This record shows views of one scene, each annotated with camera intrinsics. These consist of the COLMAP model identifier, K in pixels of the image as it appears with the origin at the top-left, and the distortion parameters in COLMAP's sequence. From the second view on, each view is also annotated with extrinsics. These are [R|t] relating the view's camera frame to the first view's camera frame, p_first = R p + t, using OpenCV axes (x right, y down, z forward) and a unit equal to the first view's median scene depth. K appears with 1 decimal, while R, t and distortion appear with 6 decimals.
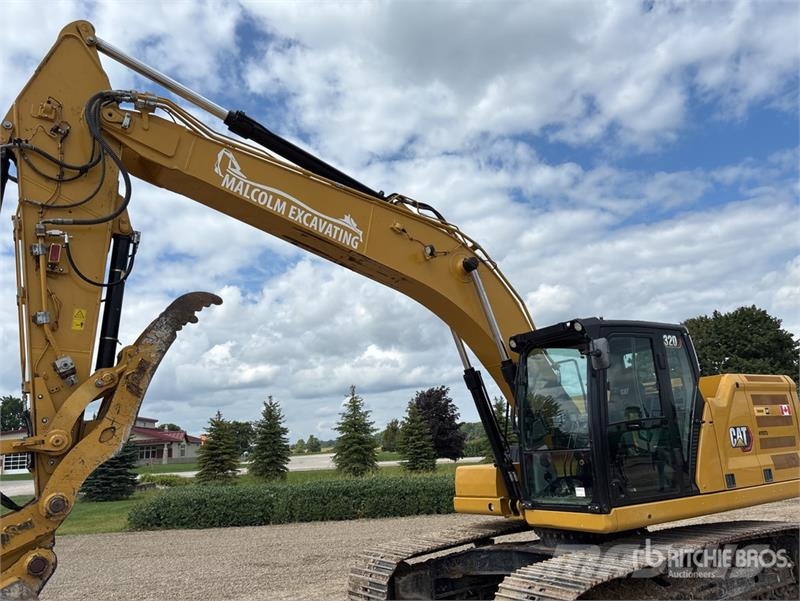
lens RADIAL K [[610.9, 0, 396.1], [0, 610.9, 300.4], [0, 0, 1]] dist [0.051551, -0.058937]
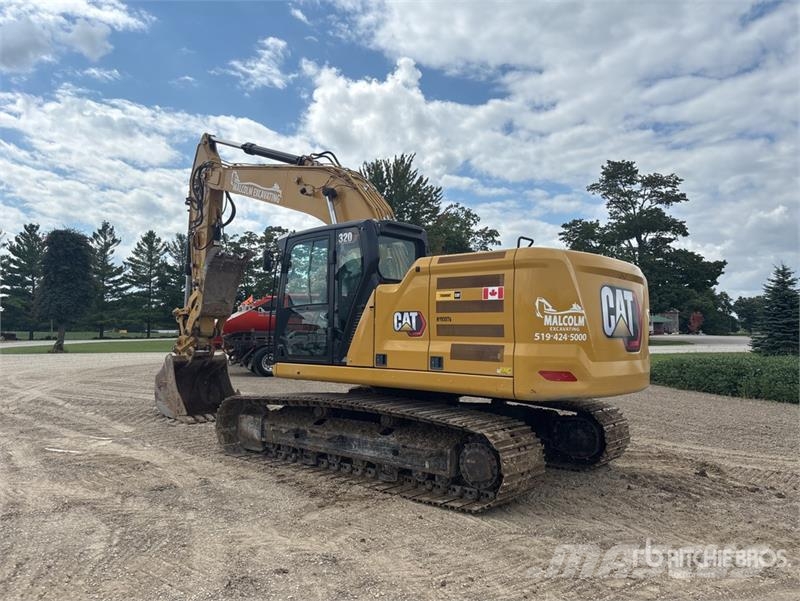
lens RADIAL K [[610.9, 0, 396.1], [0, 610.9, 300.4], [0, 0, 1]] dist [0.051551, -0.058937]
pose [[0.281522, 0.006712, -0.959531, 1.449576], [0.193372, 0.979063, 0.063583, 0.117627], [0.939868, -0.203447, 0.274330, 0.697429]]
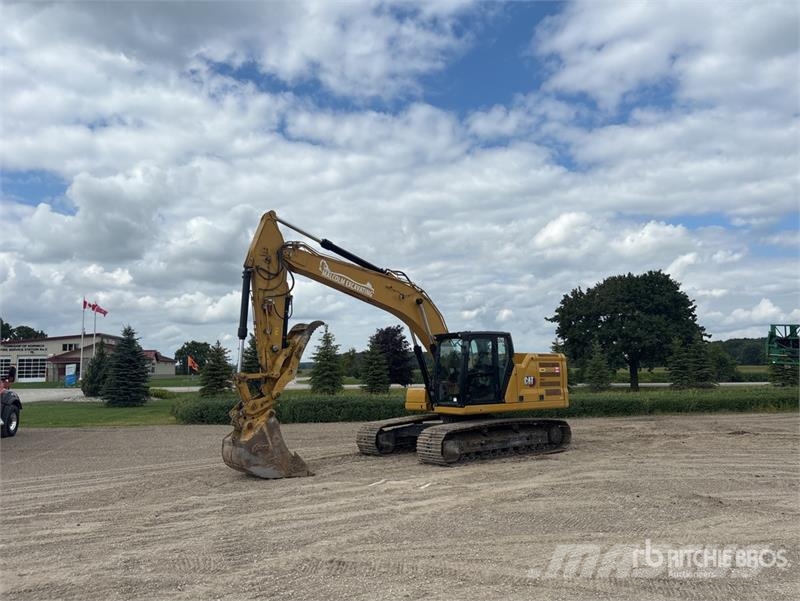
lens RADIAL K [[643.8, 0, 401.9], [0, 643.8, 287.9], [0, 0, 1]] dist [0.067641, -0.001718]
pose [[0.995201, 0.052388, 0.082652, -0.136385], [-0.060832, 0.992798, 0.103202, -0.336964], [-0.076650, -0.107735, 0.991220, -1.294594]]
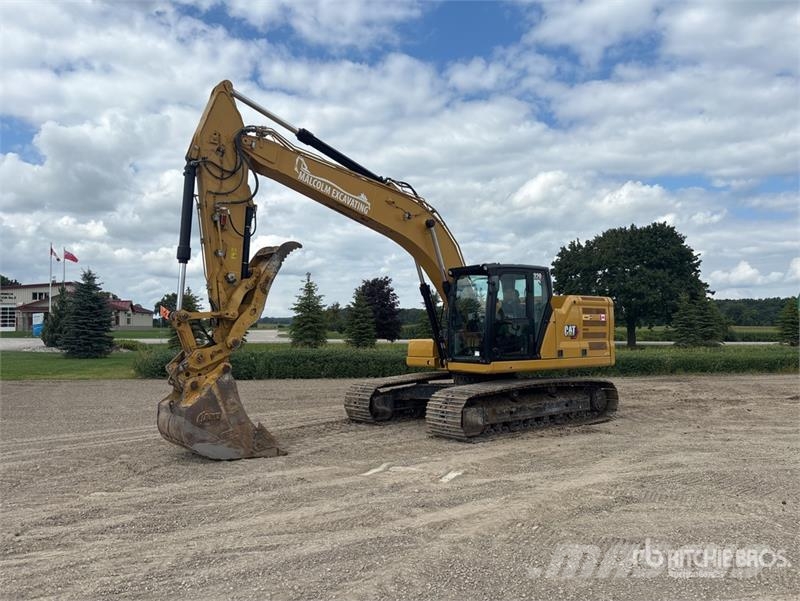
lens RADIAL K [[628.4, 0, 389.9], [0, 628.4, 300.0], [0, 0, 1]] dist [0.066436, -0.005157]
pose [[0.993509, 0.059358, 0.097034, -0.139124], [-0.076484, 0.980021, 0.183599, -0.156321], [-0.084198, -0.189829, 0.978200, -0.700376]]
